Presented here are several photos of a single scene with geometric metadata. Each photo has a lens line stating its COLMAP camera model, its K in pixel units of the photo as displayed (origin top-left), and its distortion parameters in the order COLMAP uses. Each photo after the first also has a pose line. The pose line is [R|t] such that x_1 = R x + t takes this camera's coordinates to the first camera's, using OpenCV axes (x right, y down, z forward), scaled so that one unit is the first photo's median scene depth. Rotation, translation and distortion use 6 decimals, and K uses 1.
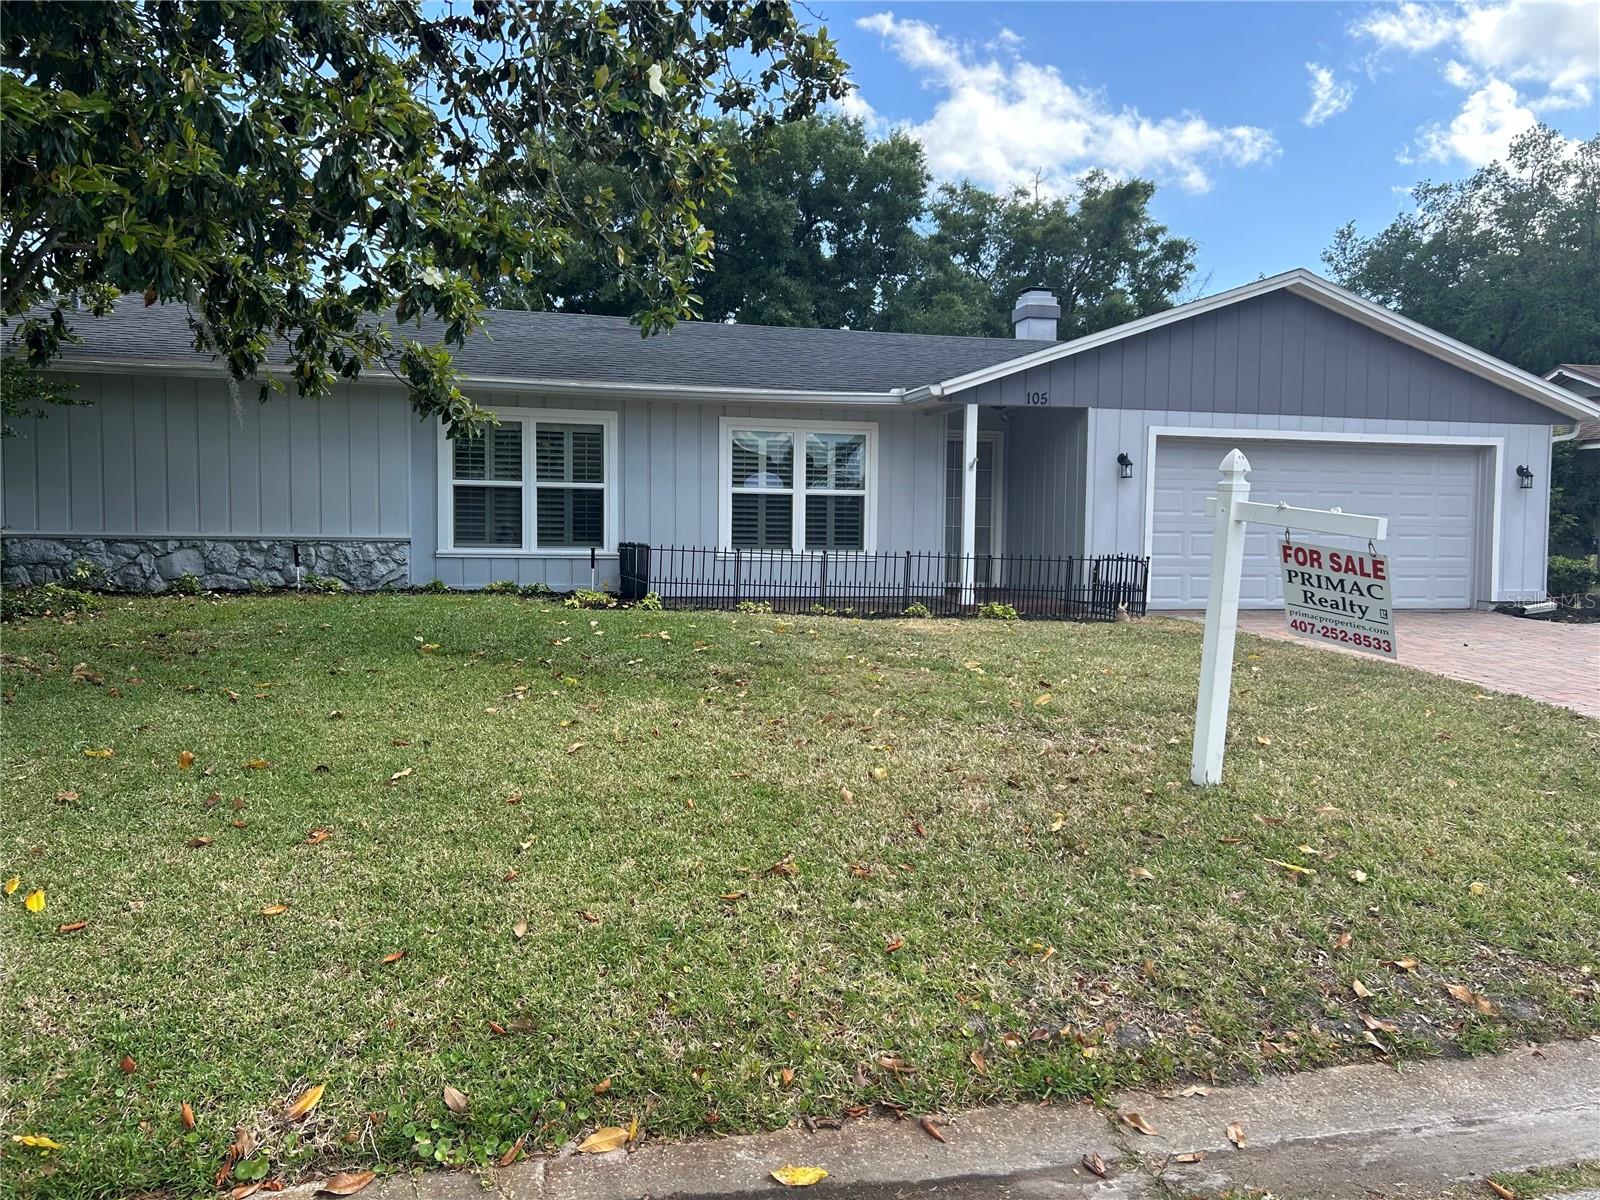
lens RADIAL K [[1202.0, 0, 798.5], [0, 1202.0, 601.3], [0, 0, 1]] dist [0.038207, -0.017529]
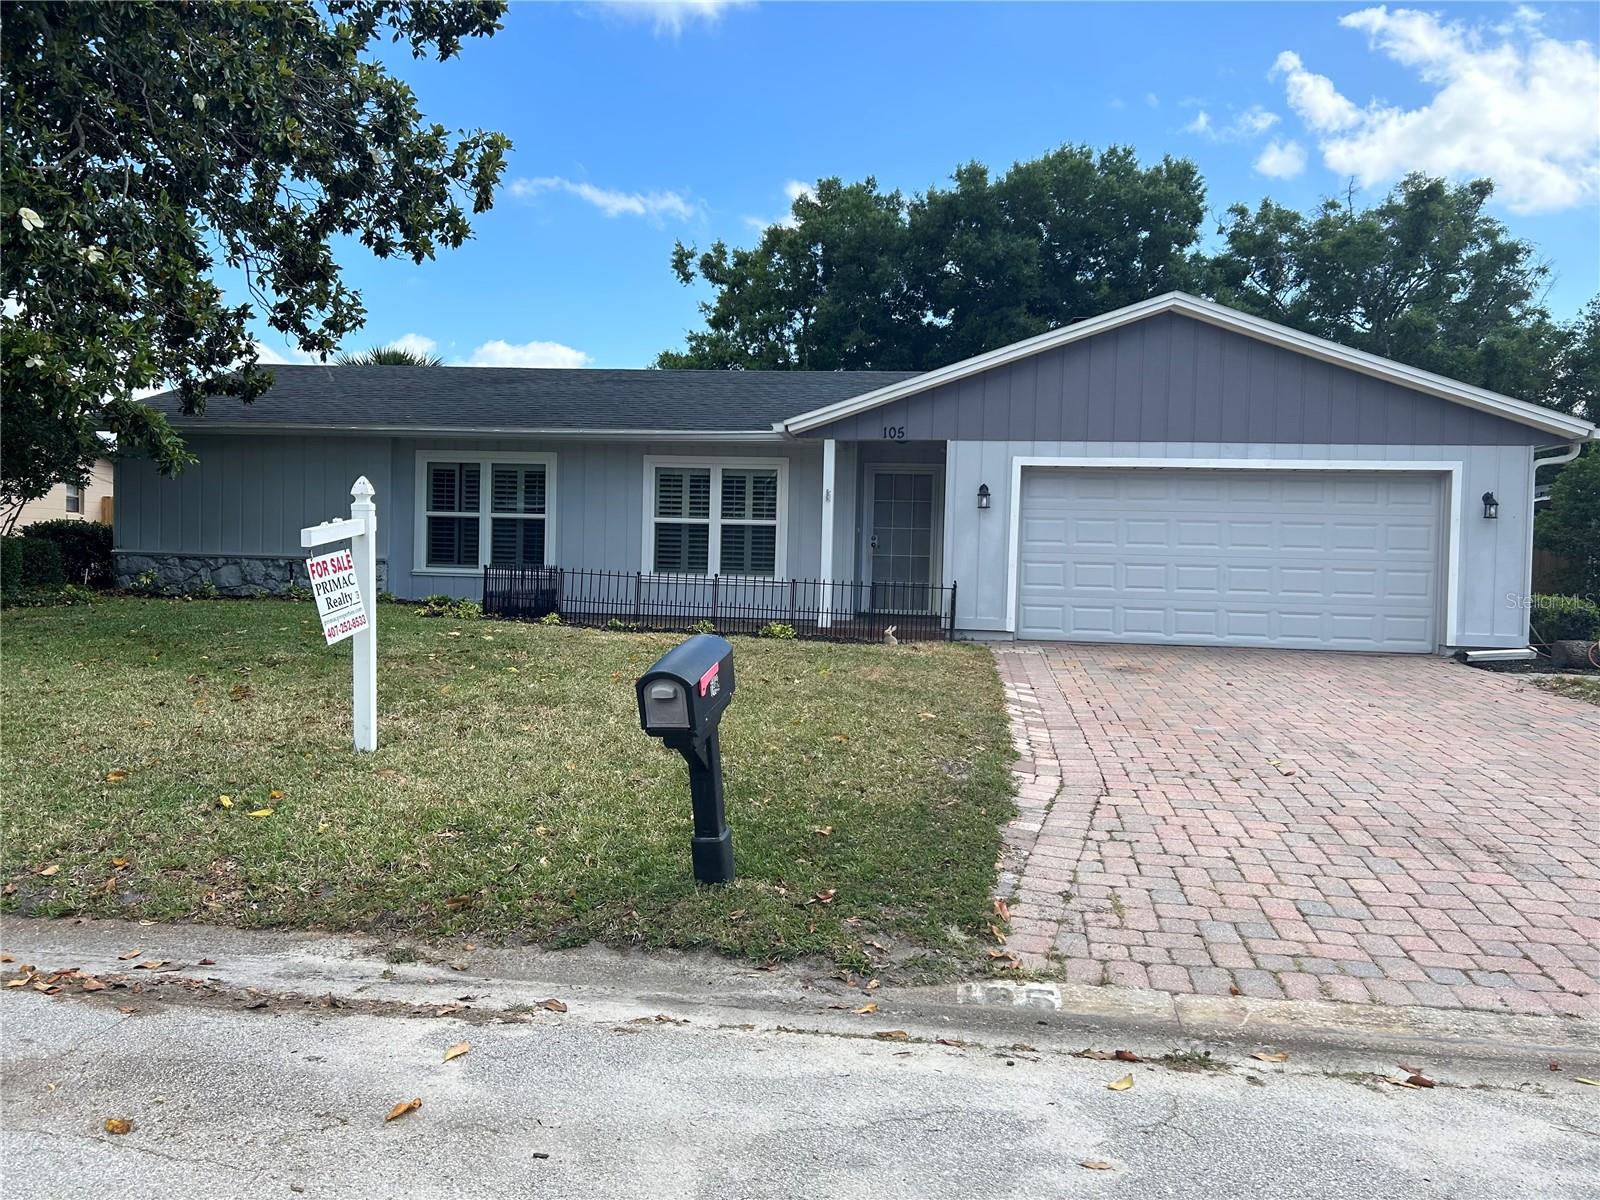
lens RADIAL K [[1202.0, 0, 749.9], [0, 1202.0, 604.9], [0, 0, 1]] dist [0.038207, -0.017529]
pose [[0.933117, 0.024443, -0.358742, 0.435782], [-0.036069, 0.999017, -0.025750, 0.012232], [0.357761, 0.036967, 0.933081, -0.013764]]
